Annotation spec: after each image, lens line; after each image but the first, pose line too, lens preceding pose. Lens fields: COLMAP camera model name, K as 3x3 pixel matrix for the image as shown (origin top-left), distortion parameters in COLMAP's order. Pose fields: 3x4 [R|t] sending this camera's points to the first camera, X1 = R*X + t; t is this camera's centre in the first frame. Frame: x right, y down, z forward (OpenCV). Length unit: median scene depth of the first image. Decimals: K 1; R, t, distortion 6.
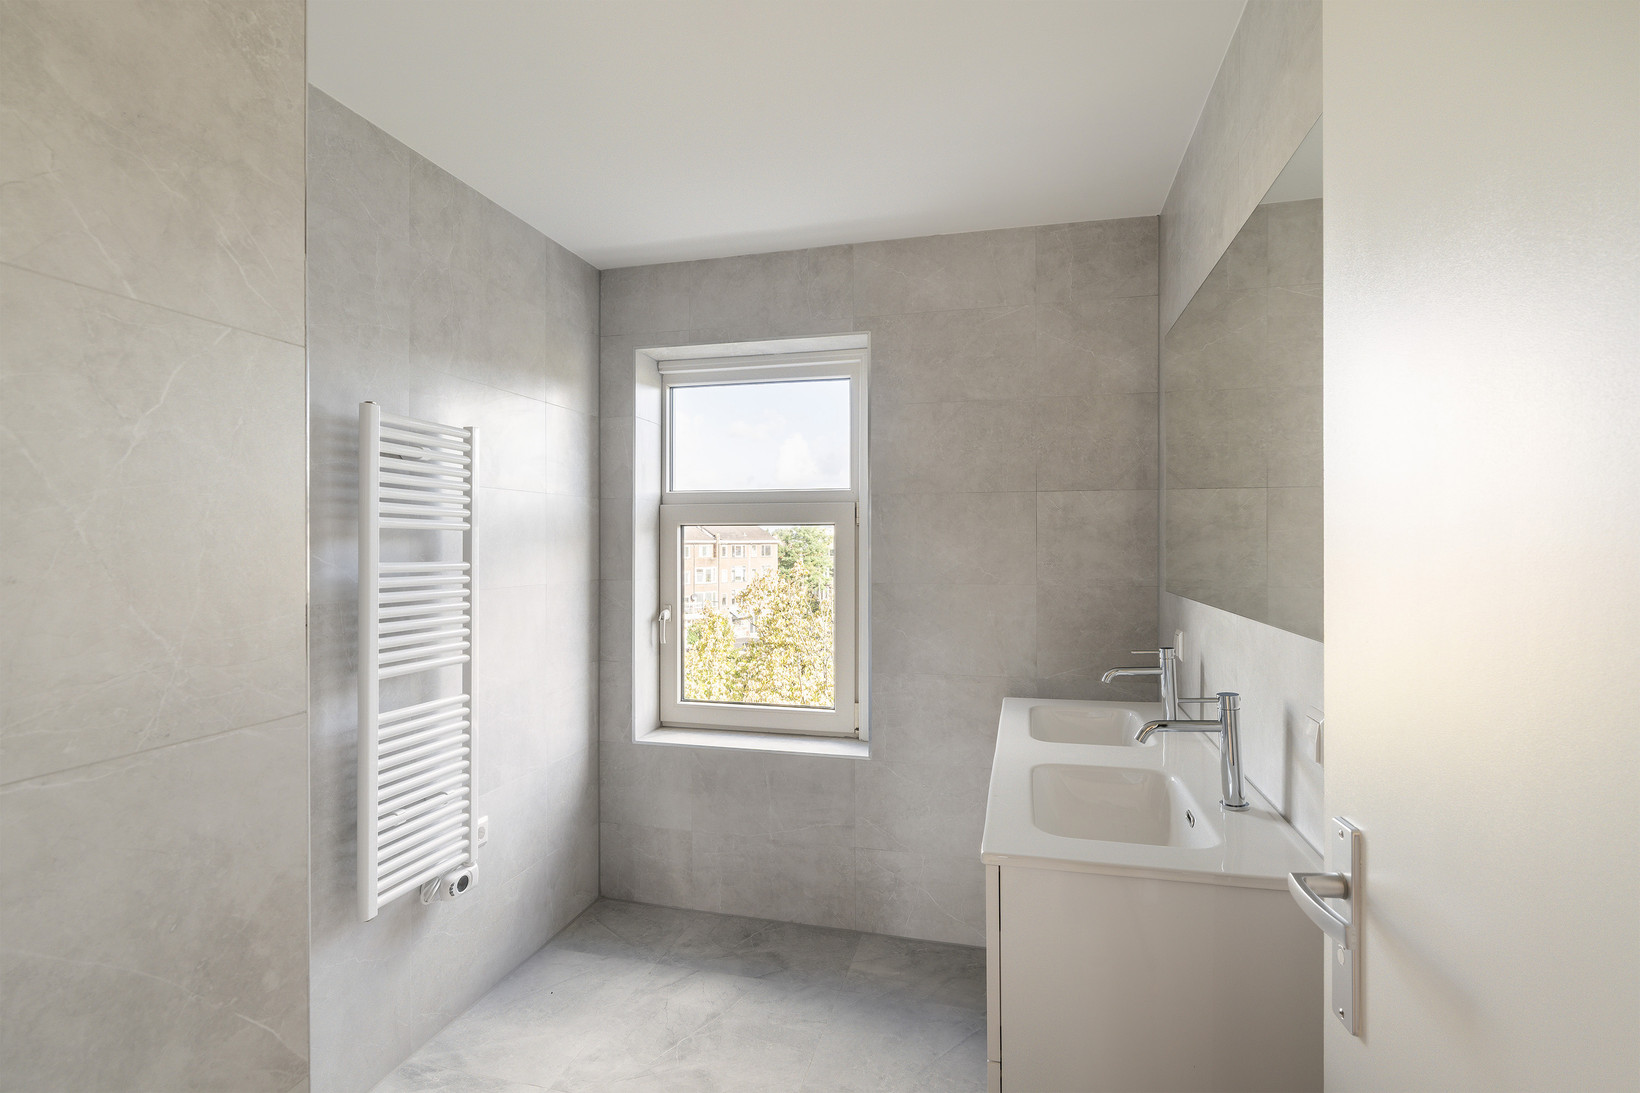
lens RADIAL K [[804.4, 0, 818.7], [0, 804.4, 540.1], [0, 0, 1]] dist [-0.002050, 0.001841]
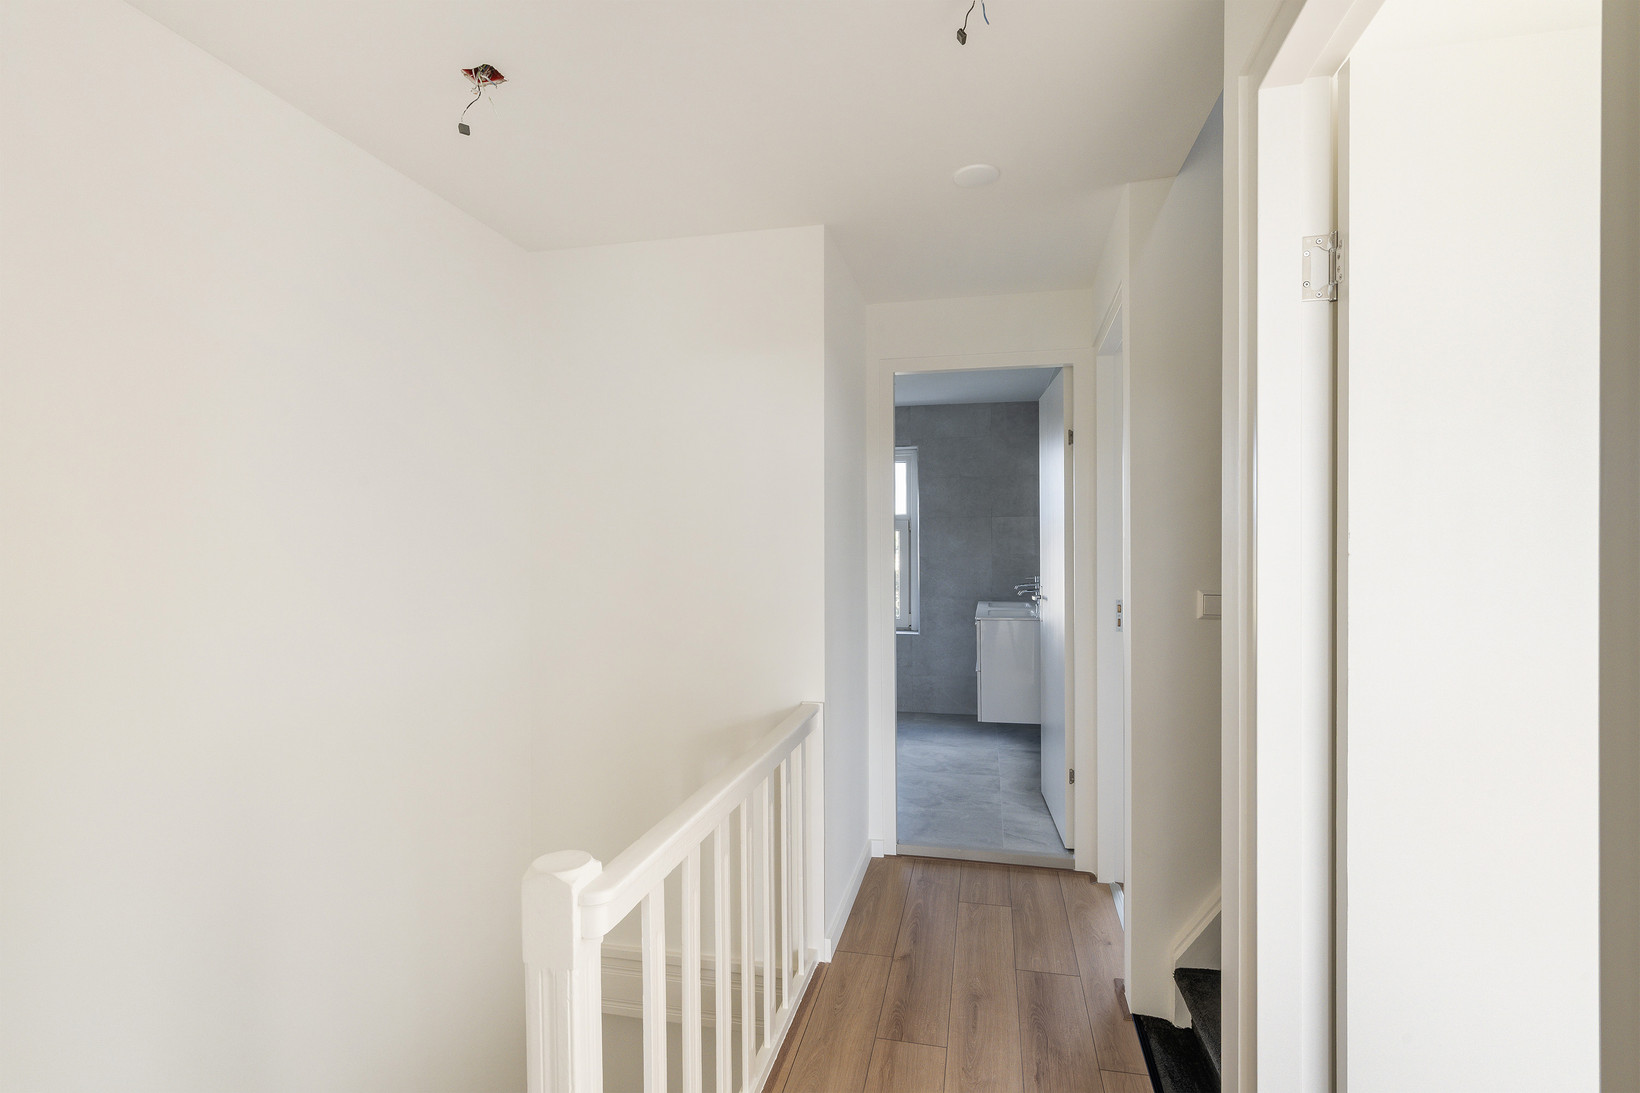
lens RADIAL K [[770.1, 0, 823.2], [0, 770.1, 538.1], [0, 0, 1]] dist [-0.008249, 0.001108]
pose [[0.999248, -0.007007, 0.038135, -0.298580], [0.006391, 0.999847, 0.016274, -0.037038], [-0.038243, -0.016018, 0.999140, -1.194846]]
